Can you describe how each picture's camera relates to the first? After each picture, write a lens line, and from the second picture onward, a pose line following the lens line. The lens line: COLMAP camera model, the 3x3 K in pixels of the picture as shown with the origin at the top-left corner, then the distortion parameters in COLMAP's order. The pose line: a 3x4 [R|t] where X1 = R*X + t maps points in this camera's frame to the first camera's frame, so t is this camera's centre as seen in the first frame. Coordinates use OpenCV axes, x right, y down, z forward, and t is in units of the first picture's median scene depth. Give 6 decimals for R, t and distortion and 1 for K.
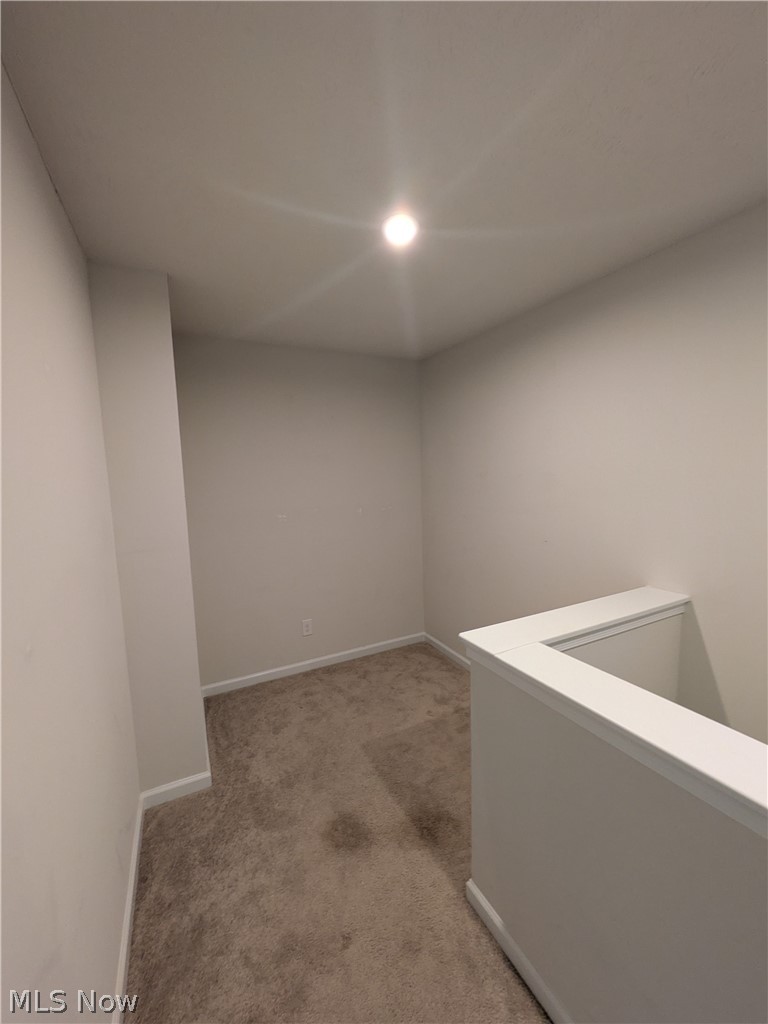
lens RADIAL K [[405.2, 0, 391.4], [0, 405.2, 515.1], [0, 0, 1]] dist [0.000308, -0.000226]
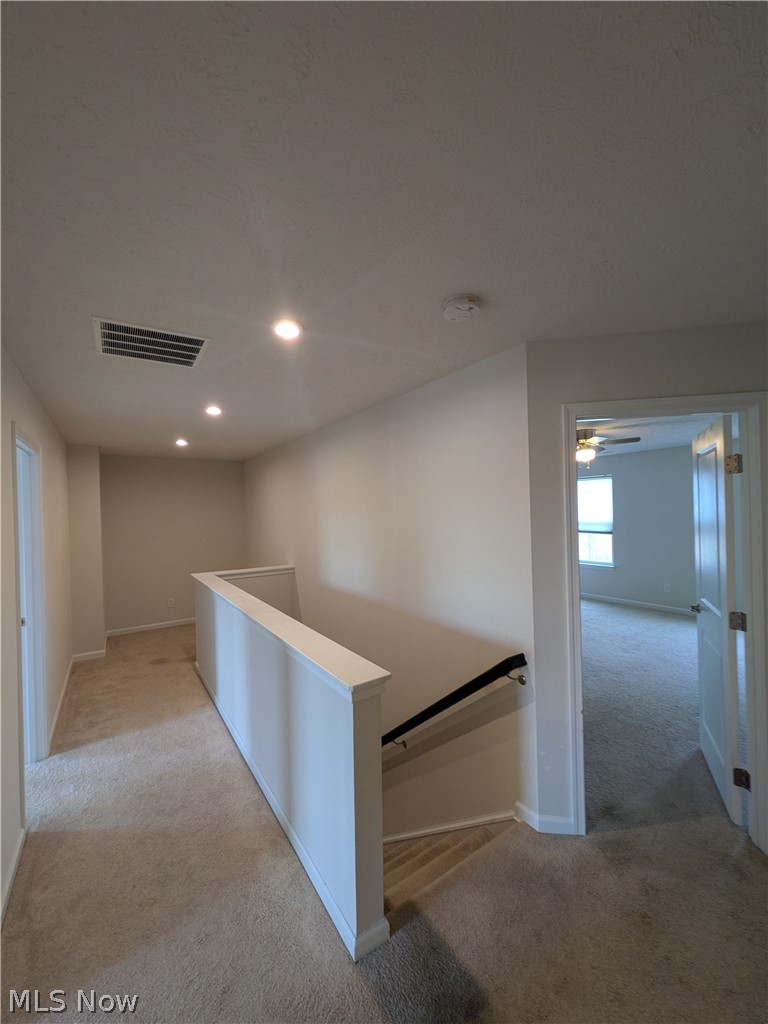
lens RADIAL K [[405.2, 0, 381.7], [0, 405.2, 509.2], [0, 0, 1]] dist [0.000308, -0.000226]
pose [[0.993578, 0.003626, 0.113095, 0.850283], [0.007316, 0.995336, -0.096187, 0.069457], [-0.112917, 0.096397, 0.988917, -1.531342]]
